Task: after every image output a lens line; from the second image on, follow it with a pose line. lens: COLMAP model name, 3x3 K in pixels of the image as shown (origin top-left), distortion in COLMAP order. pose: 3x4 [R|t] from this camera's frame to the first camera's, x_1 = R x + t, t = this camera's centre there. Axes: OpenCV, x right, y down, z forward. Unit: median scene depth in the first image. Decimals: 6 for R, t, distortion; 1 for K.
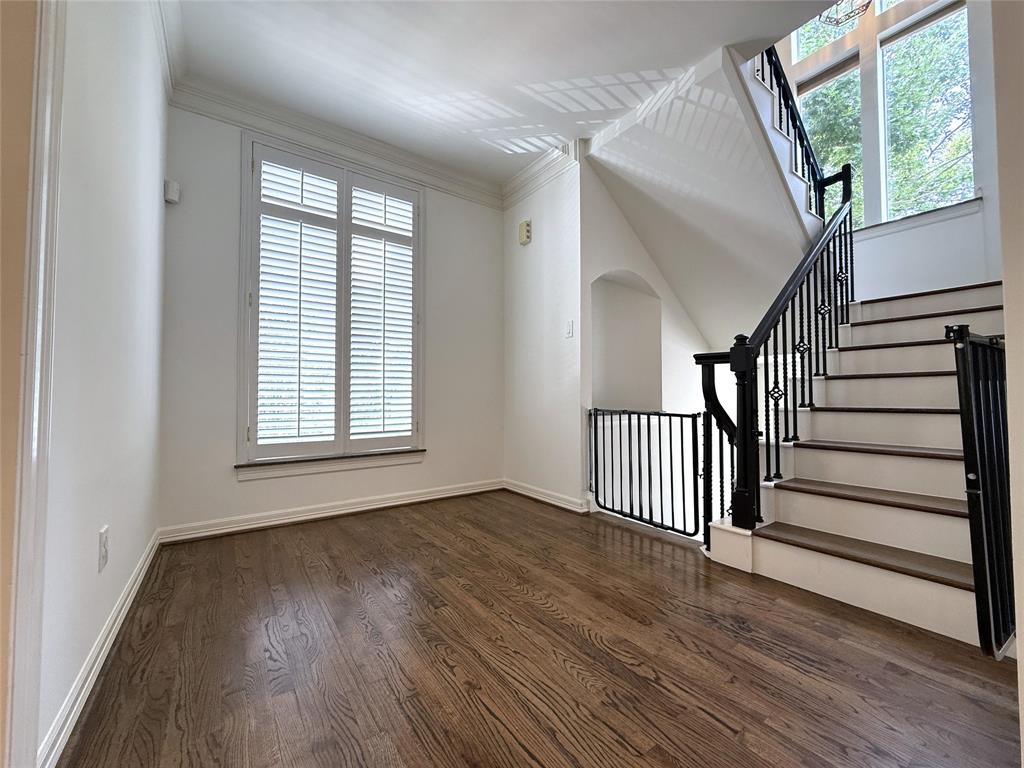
lens RADIAL K [[408.8, 0, 510.6], [0, 408.8, 385.4], [0, 0, 1]] dist [-0.001428, 0.000096]
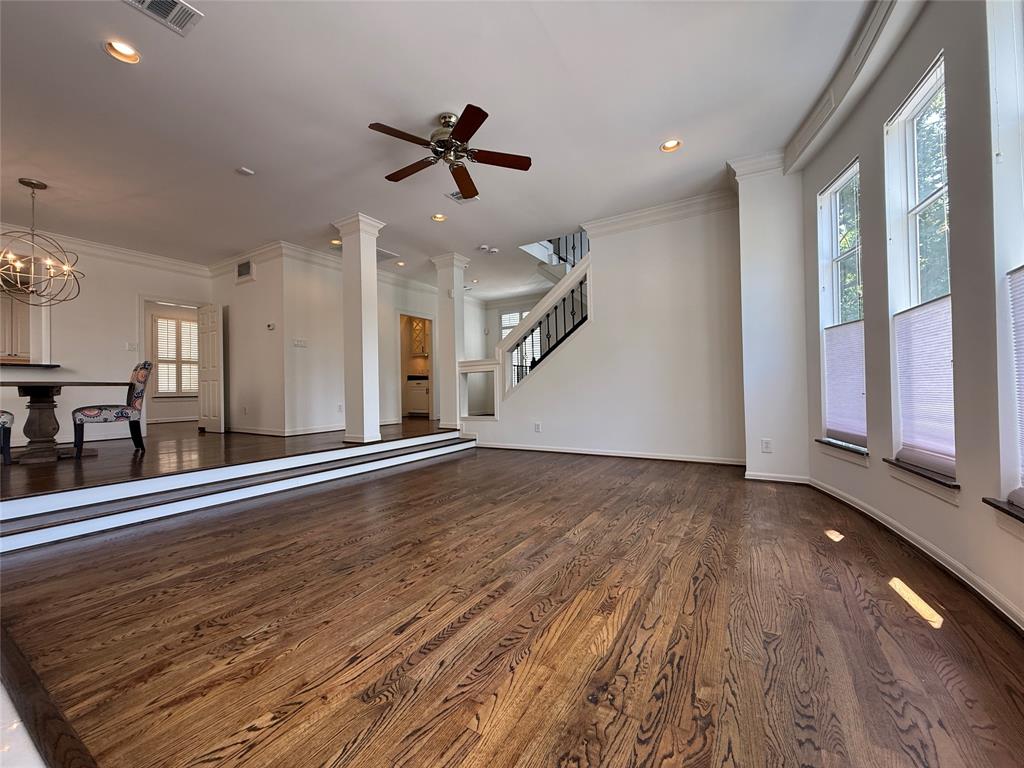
lens RADIAL K [[408.8, 0, 510.6], [0, 408.8, 385.4], [0, 0, 1]] dist [-0.001428, 0.000096]
pose [[0.405741, -0.016617, -0.913837, 1.699684], [0.048201, 0.998832, 0.003238, 0.043211], [0.912716, -0.045361, 0.406068, -0.277879]]
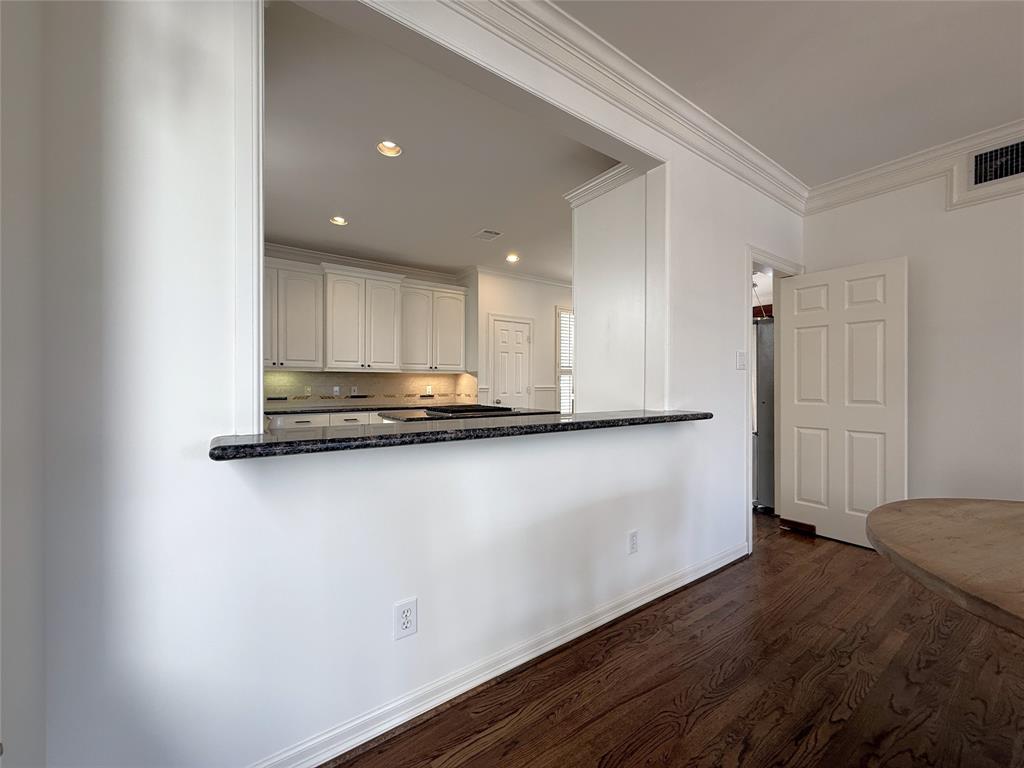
lens RADIAL K [[408.8, 0, 510.6], [0, 408.8, 385.4], [0, 0, 1]] dist [-0.001428, 0.000096]
pose [[0.006228, 0.005538, -0.999965, 0.562795], [0.033103, 0.999435, 0.005741, -0.122882], [0.999433, -0.033137, 0.006042, -1.238840]]
